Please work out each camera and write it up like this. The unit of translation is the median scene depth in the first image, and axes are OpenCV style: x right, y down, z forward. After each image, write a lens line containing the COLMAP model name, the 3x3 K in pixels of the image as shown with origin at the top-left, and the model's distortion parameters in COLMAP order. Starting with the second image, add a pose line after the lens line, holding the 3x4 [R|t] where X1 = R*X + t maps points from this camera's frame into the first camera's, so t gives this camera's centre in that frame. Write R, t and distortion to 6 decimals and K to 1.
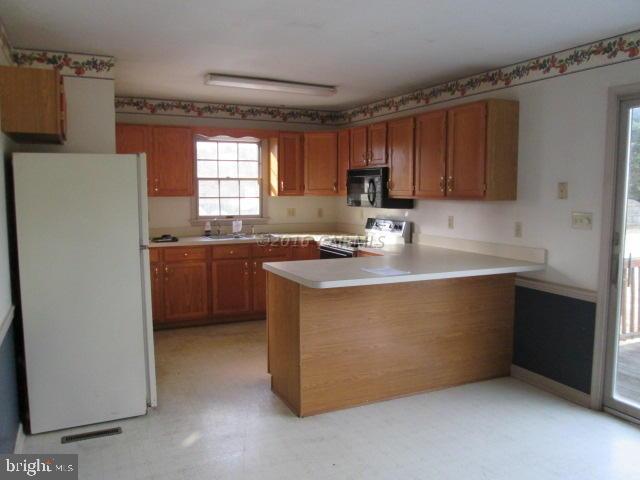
lens RADIAL K [[530.6, 0, 317.8], [0, 530.6, 236.7], [0, 0, 1]] dist [-0.052503, 0.024087]
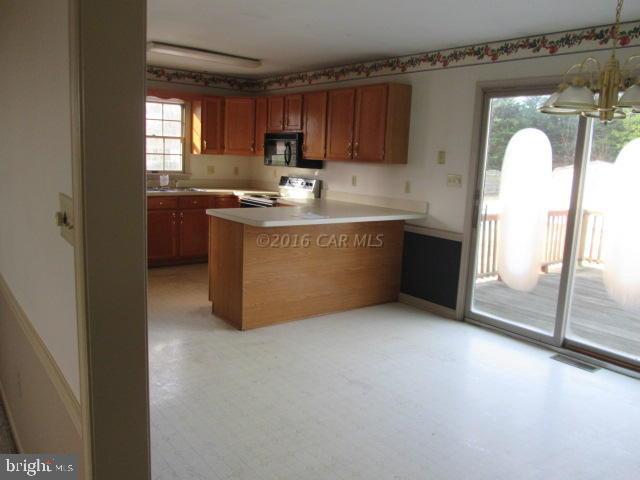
lens RADIAL K [[530.6, 0, 320.3], [0, 530.6, 240.3], [0, 0, 1]] dist [-0.052503, 0.024087]
pose [[0.975726, 0.004001, 0.218960, -0.101393], [-0.020505, 0.997110, 0.073155, 0.023875], [-0.218035, -0.075869, 0.972988, -0.202499]]
